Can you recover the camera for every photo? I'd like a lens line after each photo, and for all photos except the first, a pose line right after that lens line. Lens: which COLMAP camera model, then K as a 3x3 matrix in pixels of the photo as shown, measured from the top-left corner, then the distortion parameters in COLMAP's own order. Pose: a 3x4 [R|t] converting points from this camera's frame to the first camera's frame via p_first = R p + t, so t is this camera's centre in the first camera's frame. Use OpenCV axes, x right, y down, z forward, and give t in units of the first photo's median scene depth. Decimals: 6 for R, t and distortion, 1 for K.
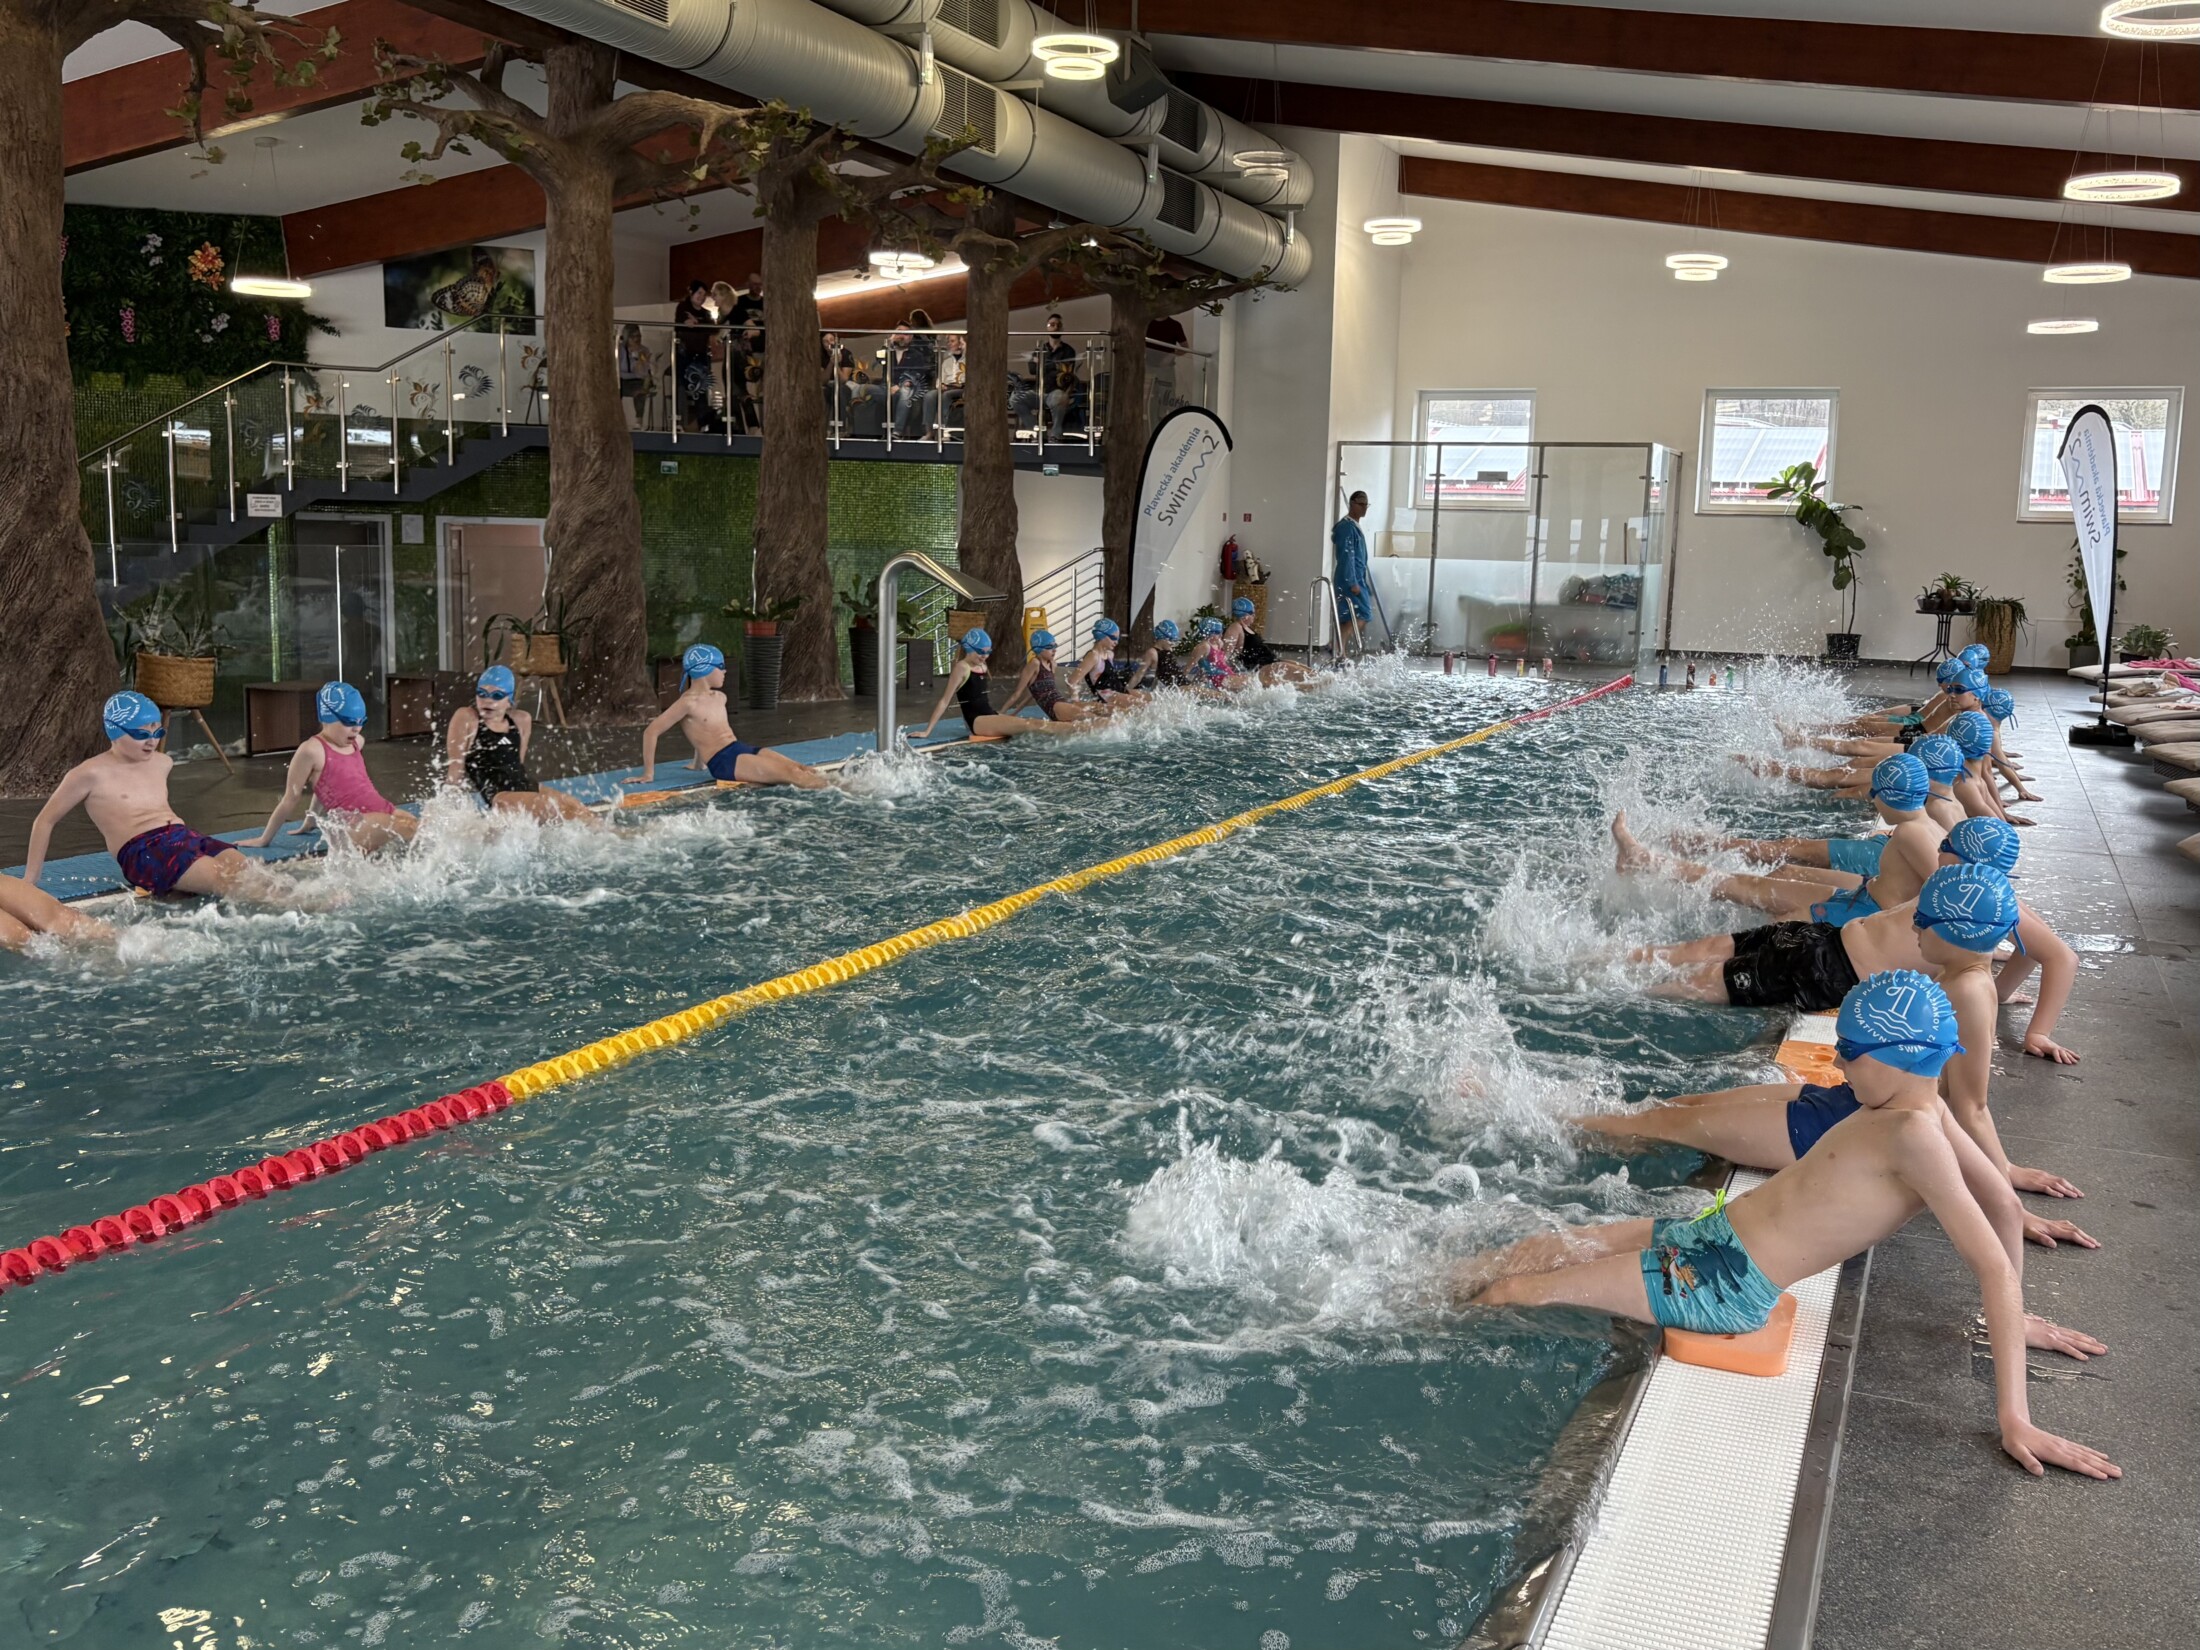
lens RADIAL K [[1940.7, 0, 1169.5], [0, 1940.7, 808.6], [0, 0, 1]] dist [0.089304, -0.138945]
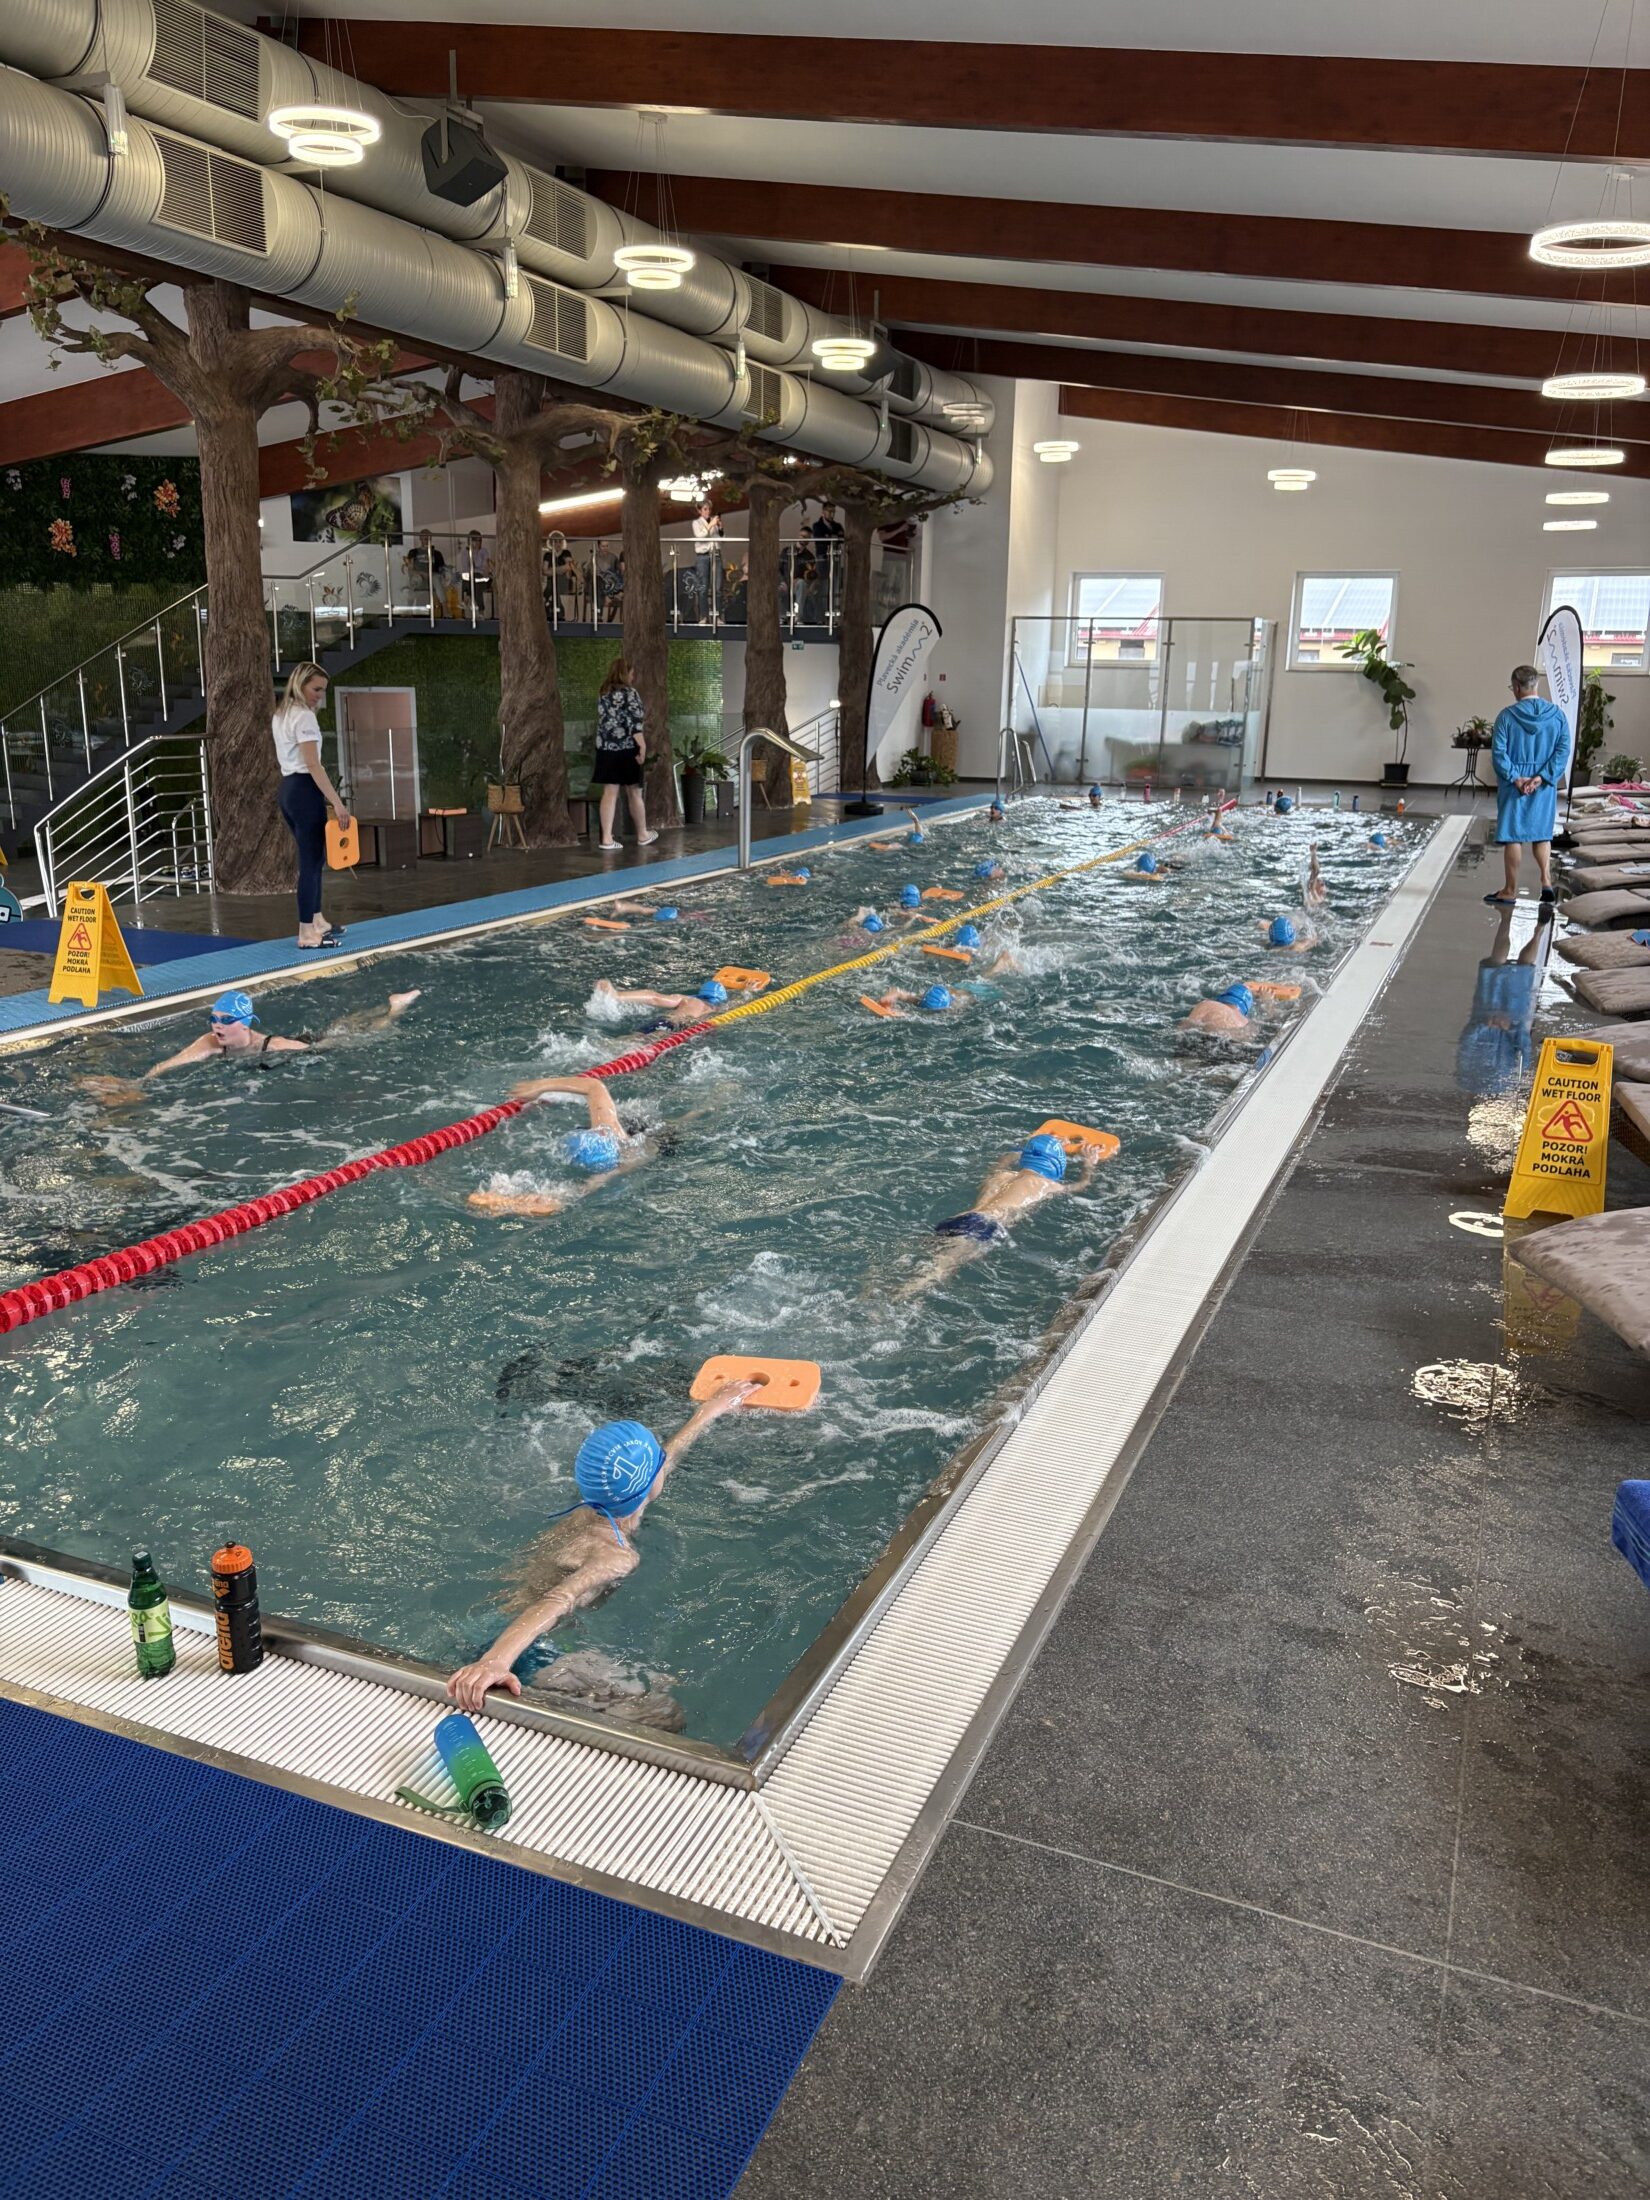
lens RADIAL K [[1665.5, 0, 825.0], [0, 1665.5, 1100.0], [0, 0, 1]] dist [0.033123, -0.003359]
pose [[0.999933, -0.010792, -0.004183, -0.040819], [0.011194, 0.993589, 0.112501, 0.004673], [0.002942, -0.112540, 0.993643, -0.155530]]
